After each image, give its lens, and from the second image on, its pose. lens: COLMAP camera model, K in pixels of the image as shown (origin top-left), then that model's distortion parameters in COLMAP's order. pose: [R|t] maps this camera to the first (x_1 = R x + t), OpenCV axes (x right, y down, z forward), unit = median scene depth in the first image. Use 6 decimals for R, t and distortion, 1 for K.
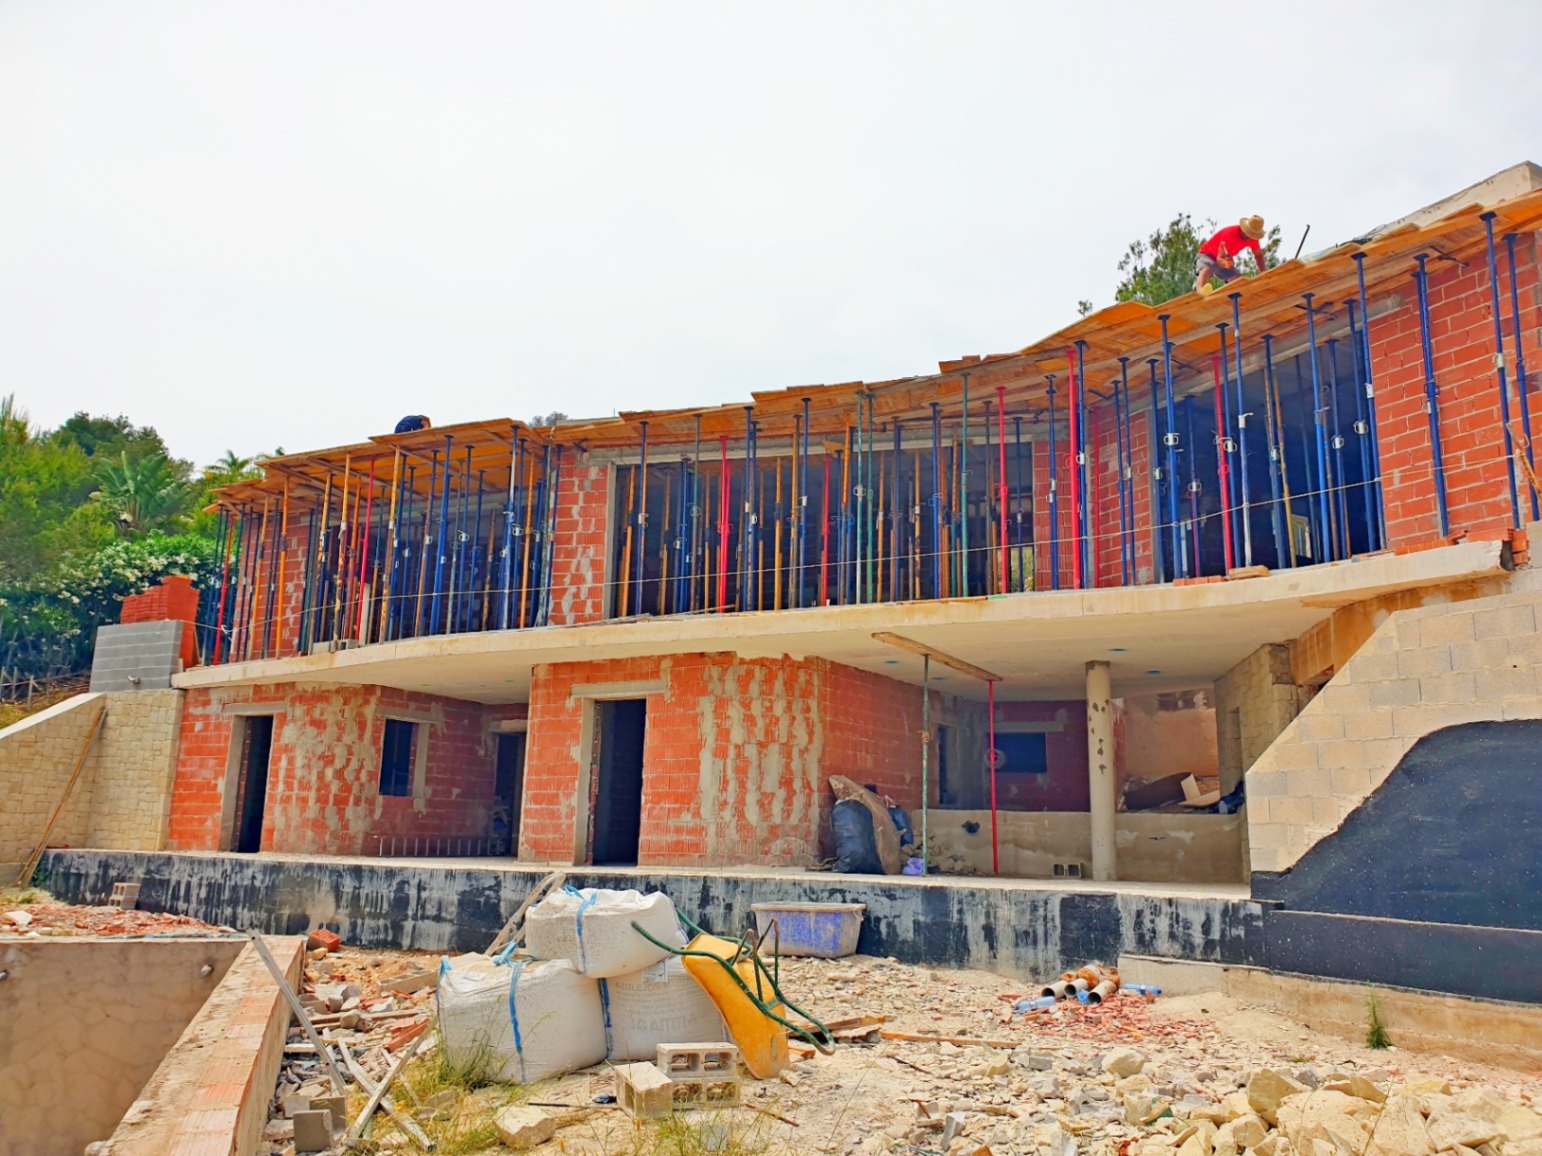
lens RADIAL K [[1132.2, 0, 771.0], [0, 1132.2, 578.0], [0, 0, 1]] dist [0.065264, -0.091583]
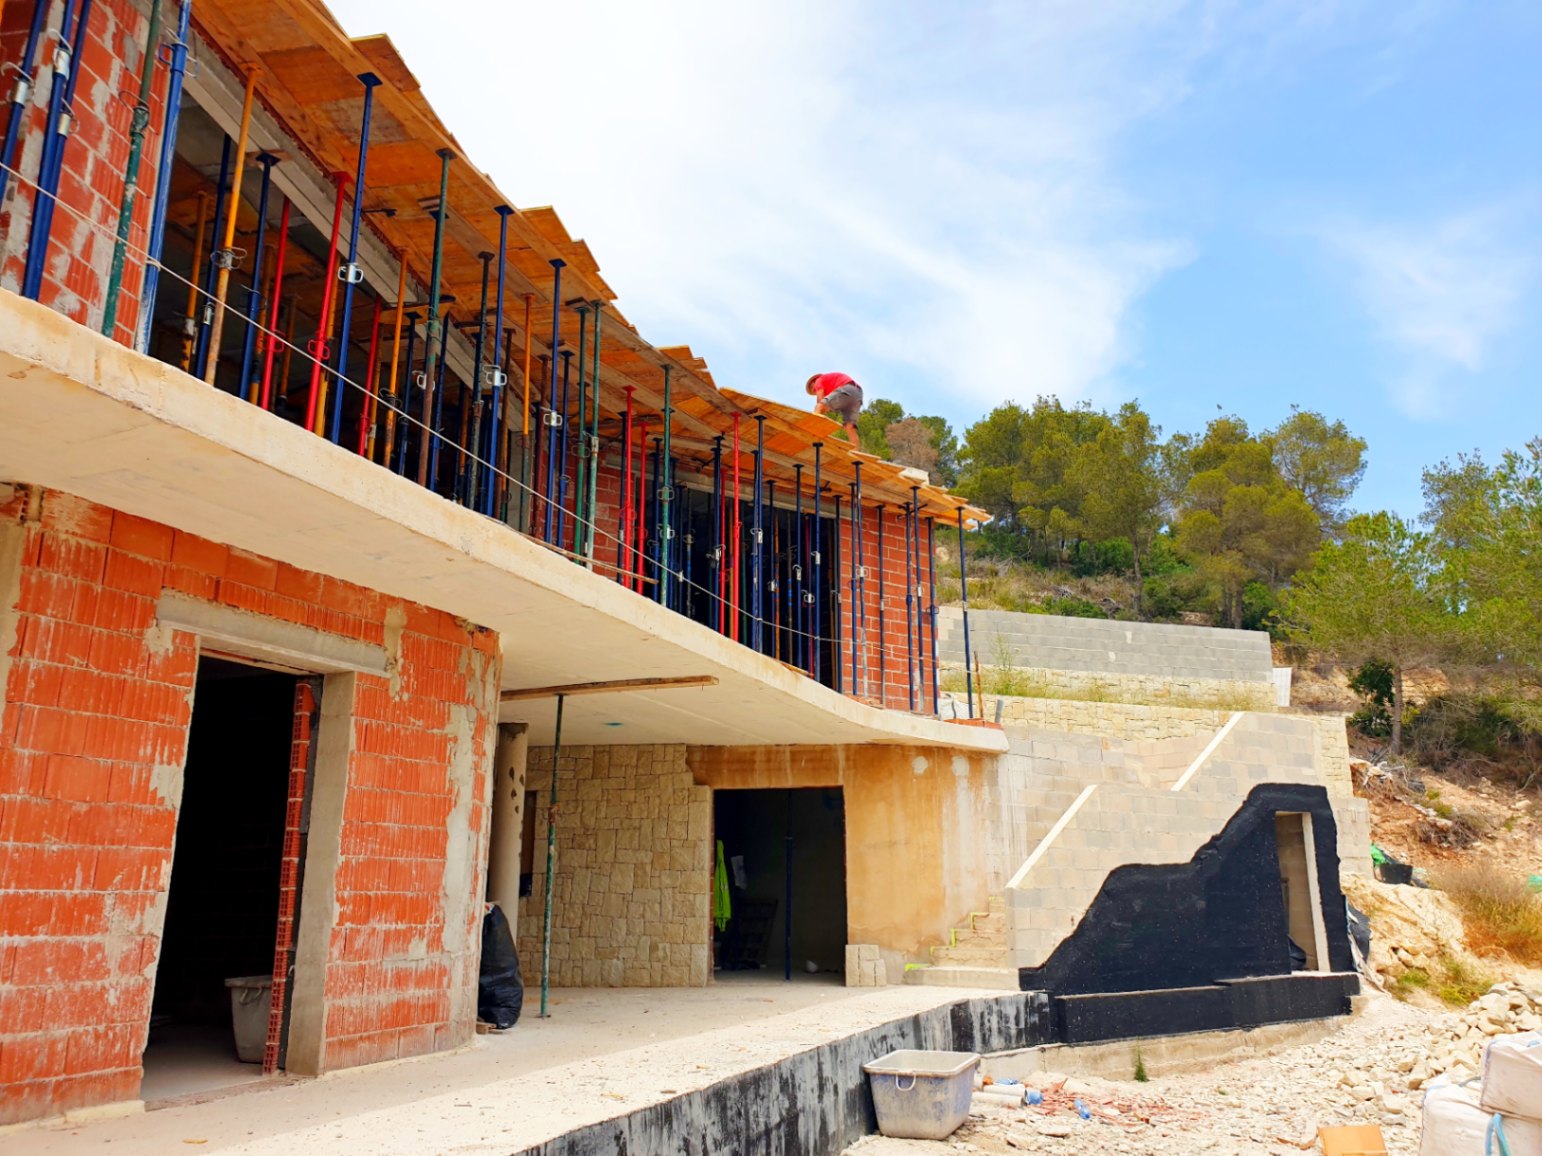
lens RADIAL K [[1202.5, 0, 771.0], [0, 1202.5, 578.0], [0, 0, 1]] dist [0.018934, -0.006816]
pose [[-0.080574, 0.242213, 0.966872, -0.603618], [-0.216771, 0.942550, -0.254185, 0.157158], [-0.972892, -0.230071, -0.023440, 0.886896]]
